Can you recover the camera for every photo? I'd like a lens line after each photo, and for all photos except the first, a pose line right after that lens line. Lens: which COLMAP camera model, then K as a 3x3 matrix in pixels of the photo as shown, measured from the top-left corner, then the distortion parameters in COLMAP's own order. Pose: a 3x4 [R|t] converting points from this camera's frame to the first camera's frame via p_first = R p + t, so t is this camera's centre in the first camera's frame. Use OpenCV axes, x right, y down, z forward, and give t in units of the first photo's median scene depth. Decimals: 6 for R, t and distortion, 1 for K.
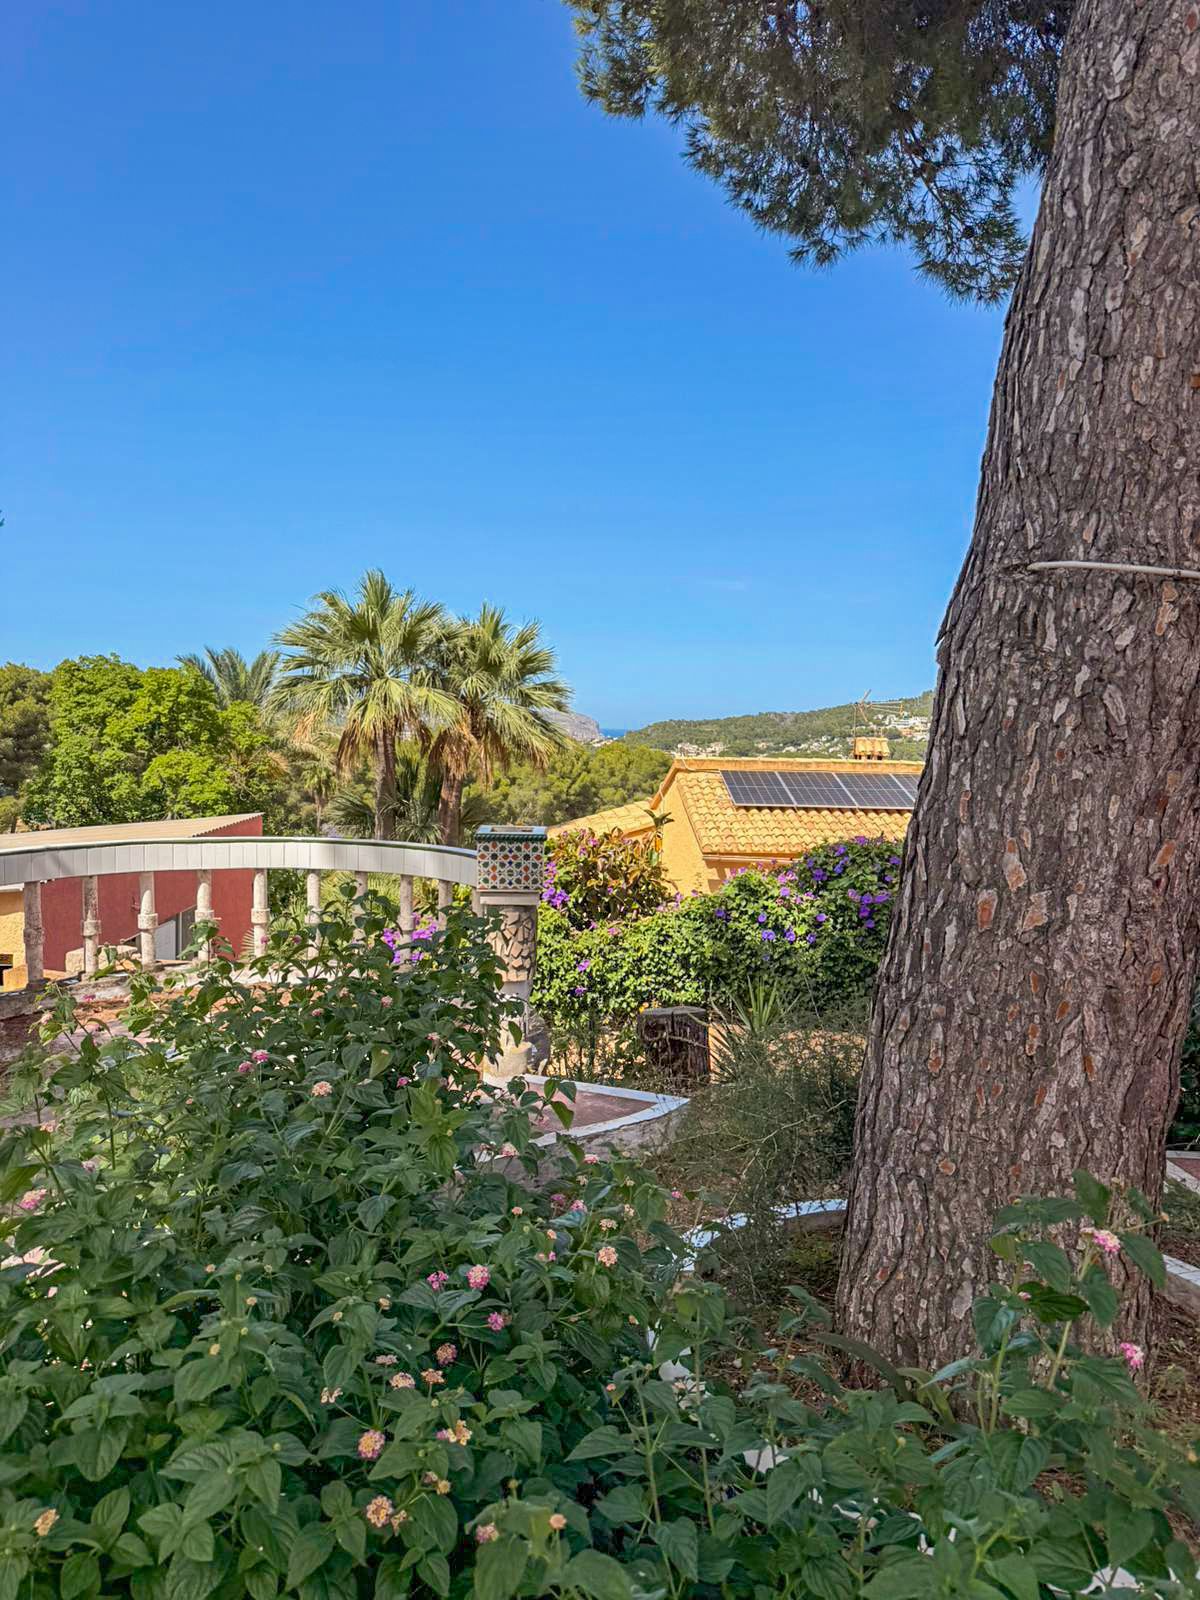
lens RADIAL K [[1086.2, 0, 617.9], [0, 1086.2, 839.2], [0, 0, 1]] dist [0.094256, -0.194071]
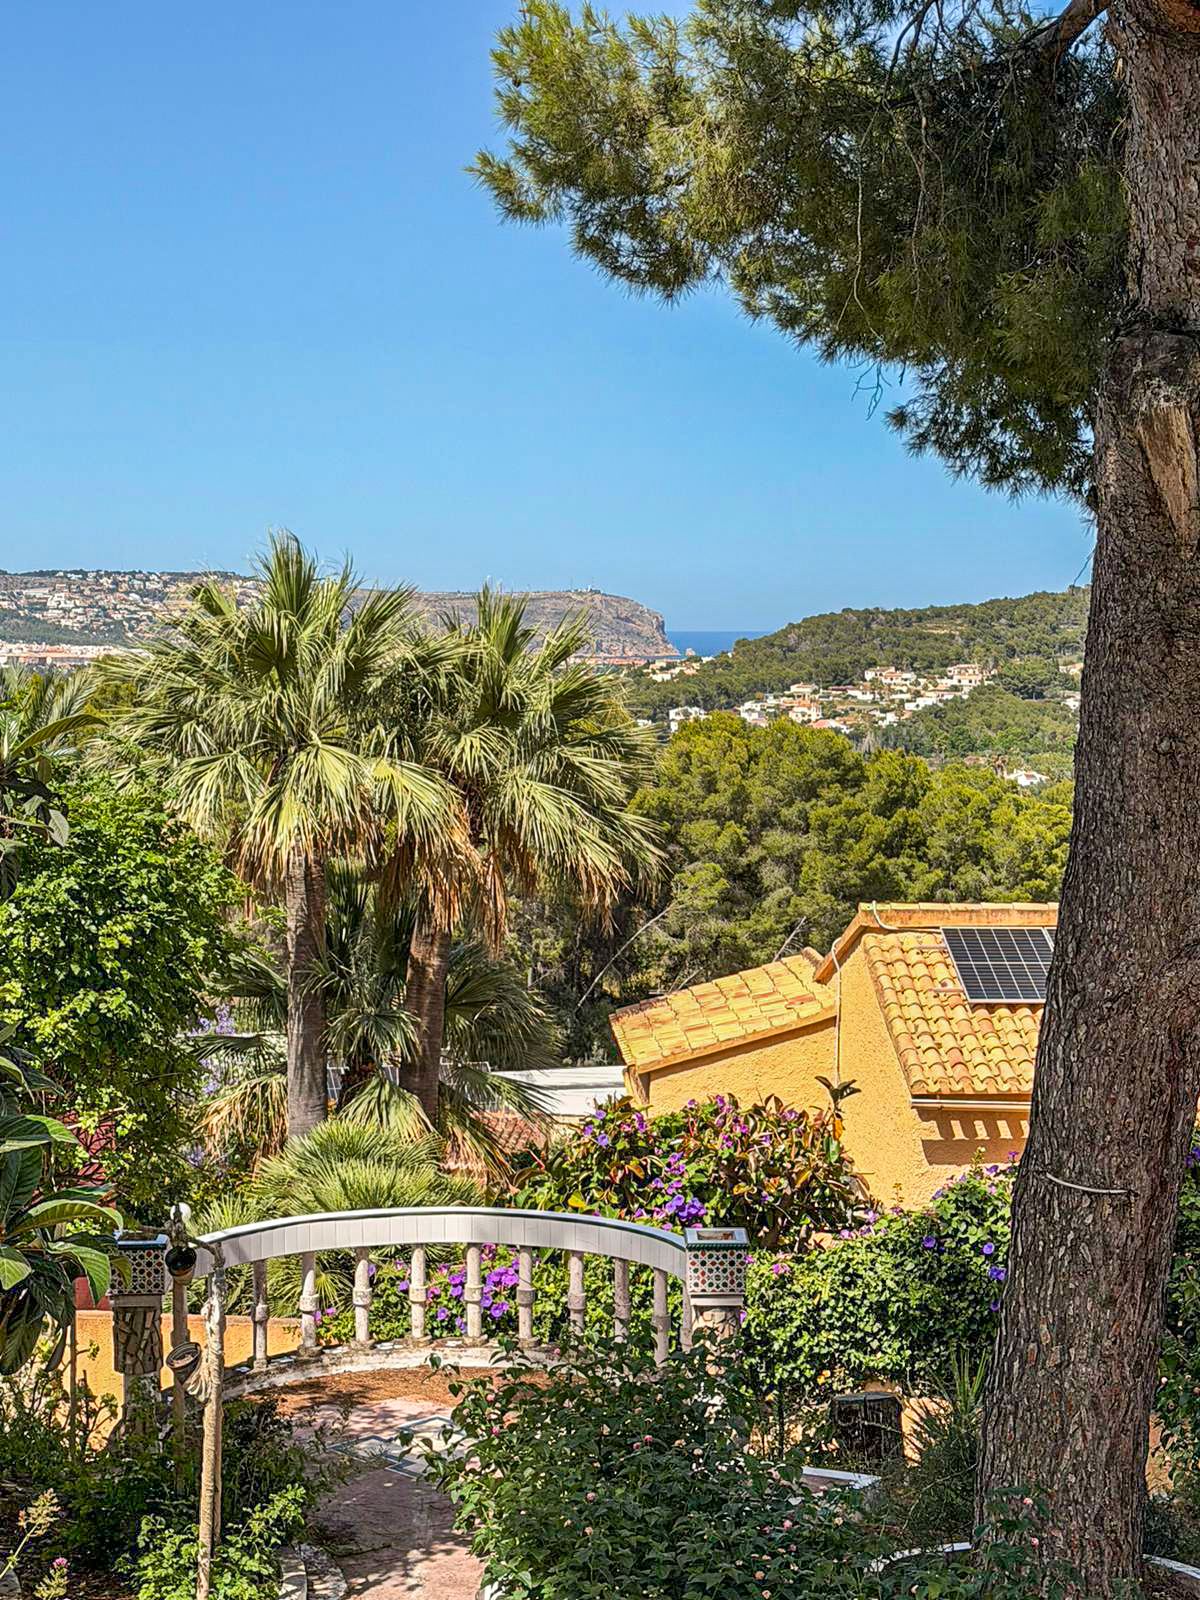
lens RADIAL K [[2844.9, 0, 598.5], [0, 2844.9, 835.6], [0, 0, 1]] dist [0.074865, 0.348985]
pose [[0.999002, -0.020355, -0.039760, -0.041273], [0.019549, 0.999598, -0.020552, -0.159711], [0.040162, 0.019754, 0.998998, -0.852585]]
